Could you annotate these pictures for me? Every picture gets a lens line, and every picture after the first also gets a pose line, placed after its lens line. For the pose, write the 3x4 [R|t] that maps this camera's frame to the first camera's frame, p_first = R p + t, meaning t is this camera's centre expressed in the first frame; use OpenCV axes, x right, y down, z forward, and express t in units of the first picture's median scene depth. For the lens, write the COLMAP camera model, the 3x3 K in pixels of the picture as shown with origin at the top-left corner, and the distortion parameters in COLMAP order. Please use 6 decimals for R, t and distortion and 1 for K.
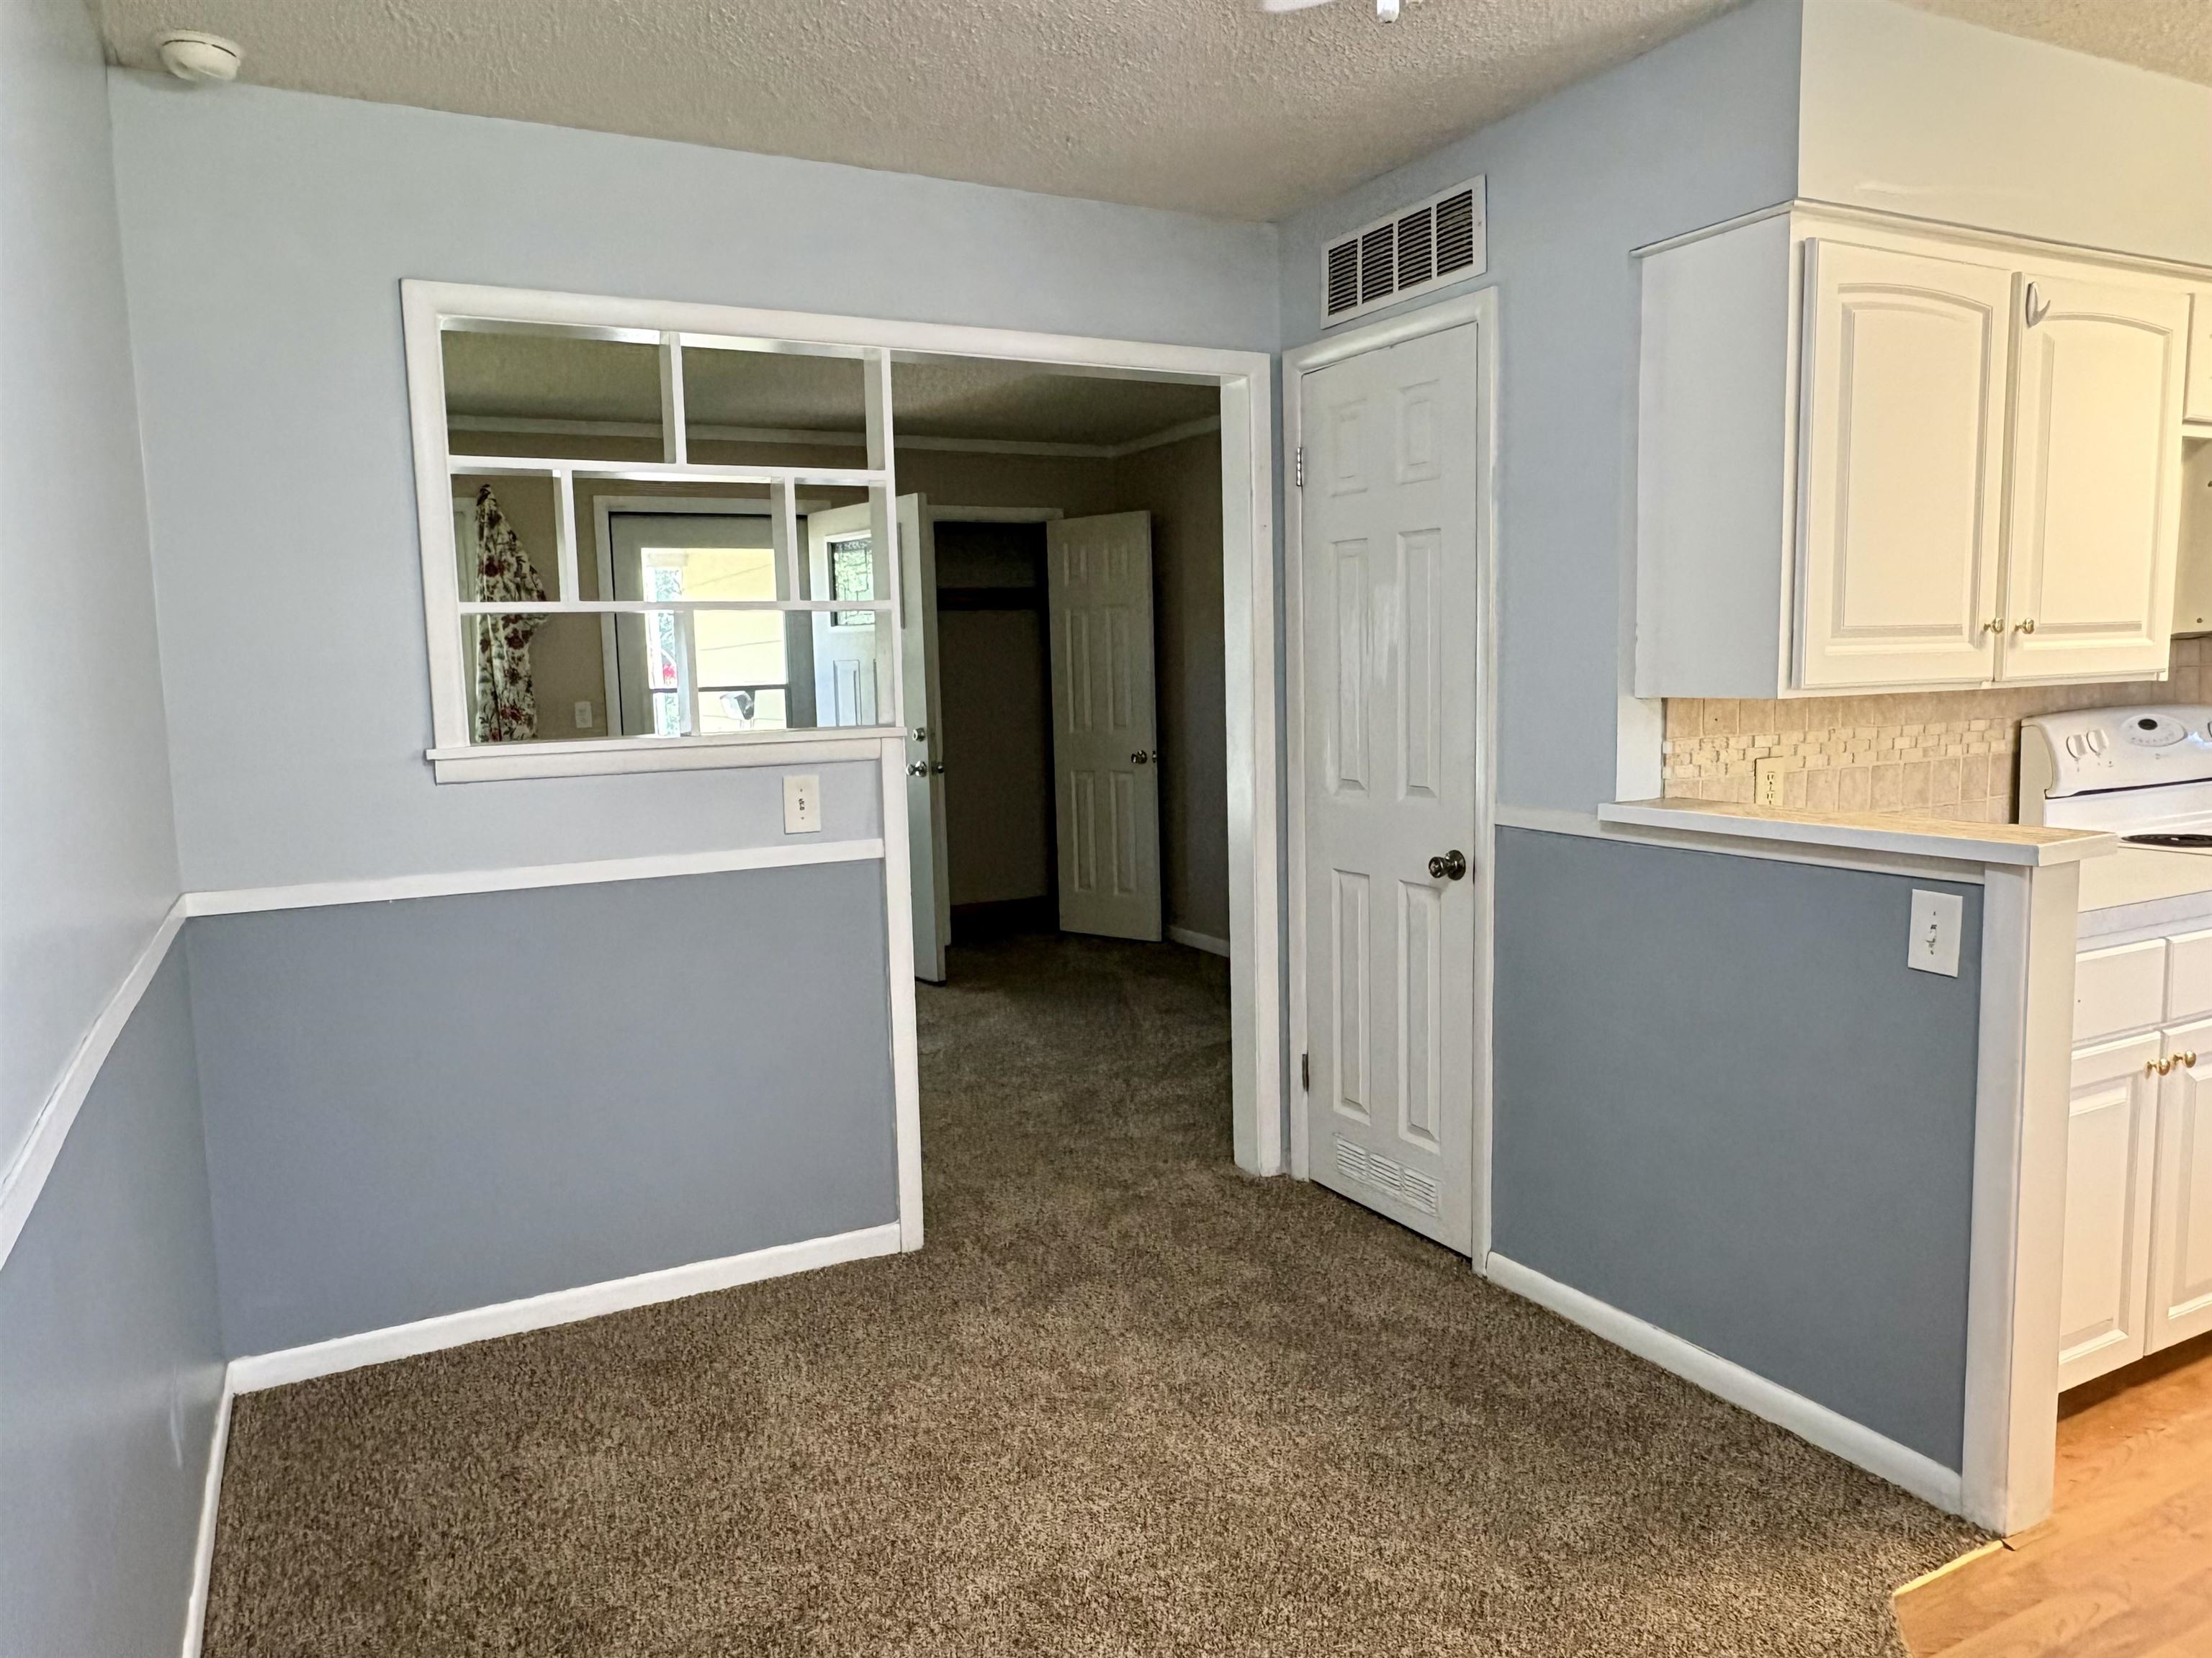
lens RADIAL K [[1470.6, 0, 1104.8], [0, 1470.6, 818.4], [0, 0, 1]] dist [-0.004044, -0.001229]
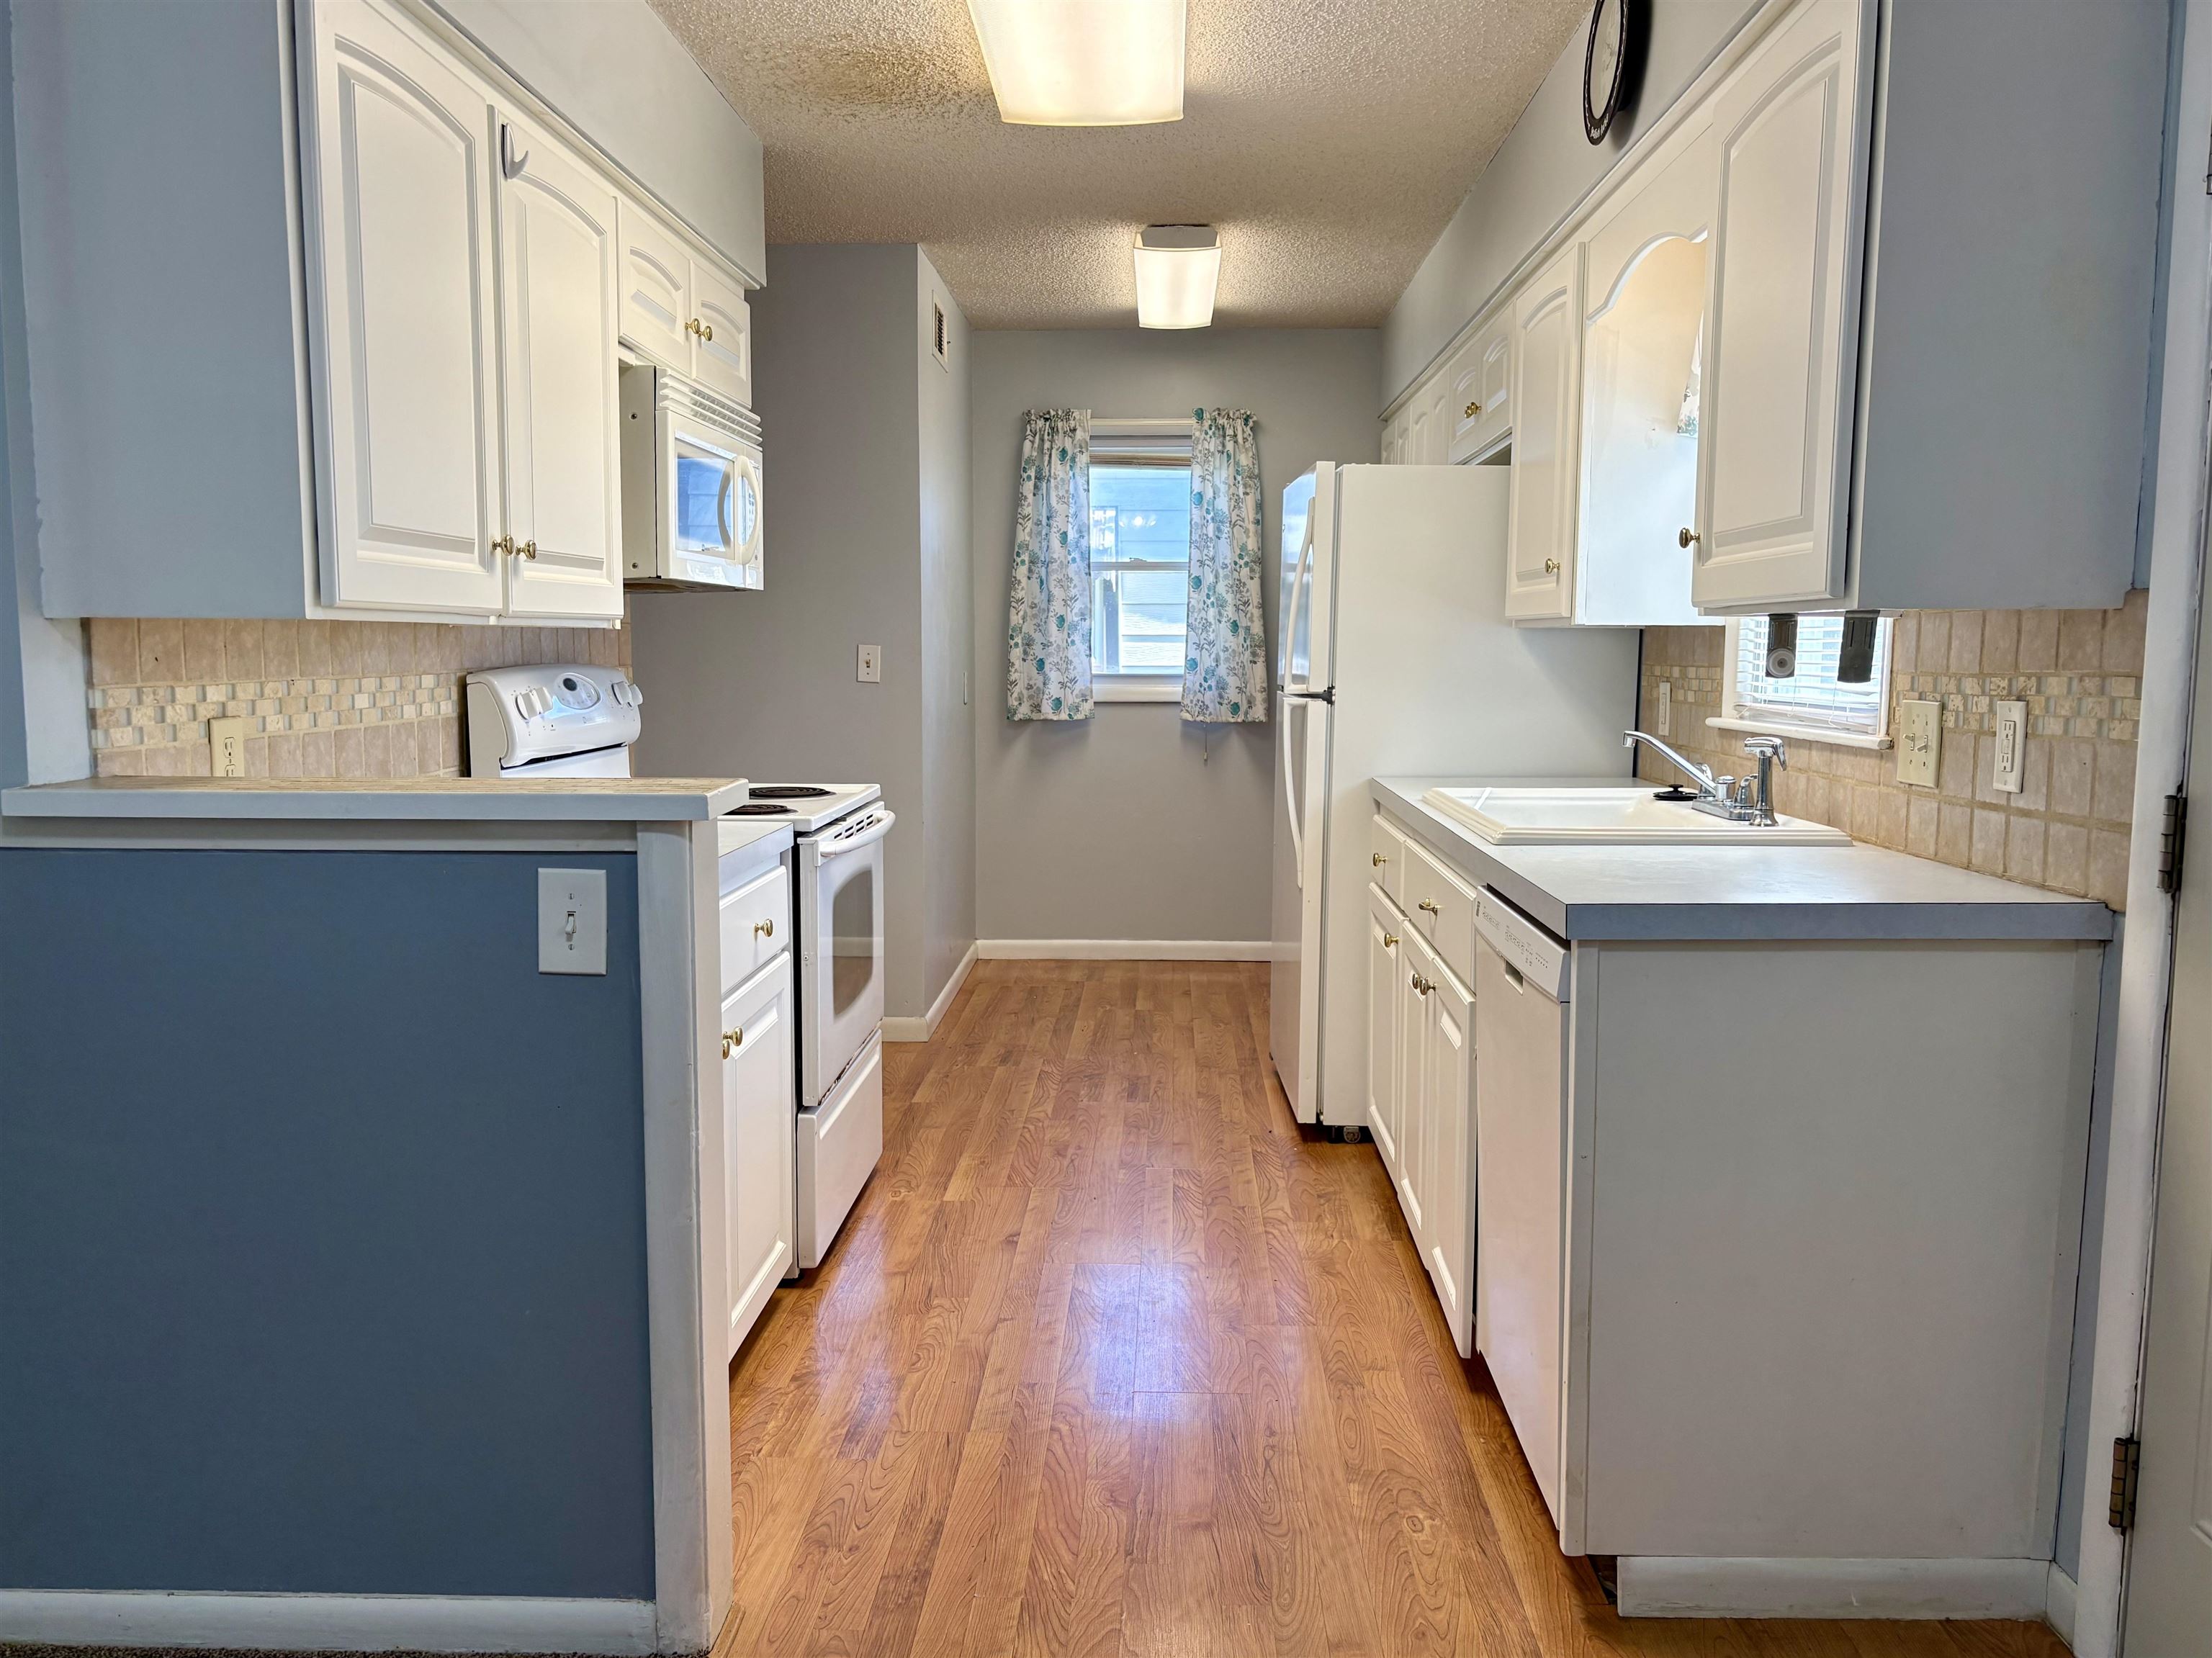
lens RADIAL K [[1715.7, 0, 1108.8], [0, 1715.7, 833.9], [0, 0, 1]] dist [0.164815, -0.299208]
pose [[0.488721, -0.068940, 0.869712, -0.067987], [0.077066, 0.996388, 0.035675, 0.016232], [-0.869030, 0.049590, 0.492268, 0.230443]]
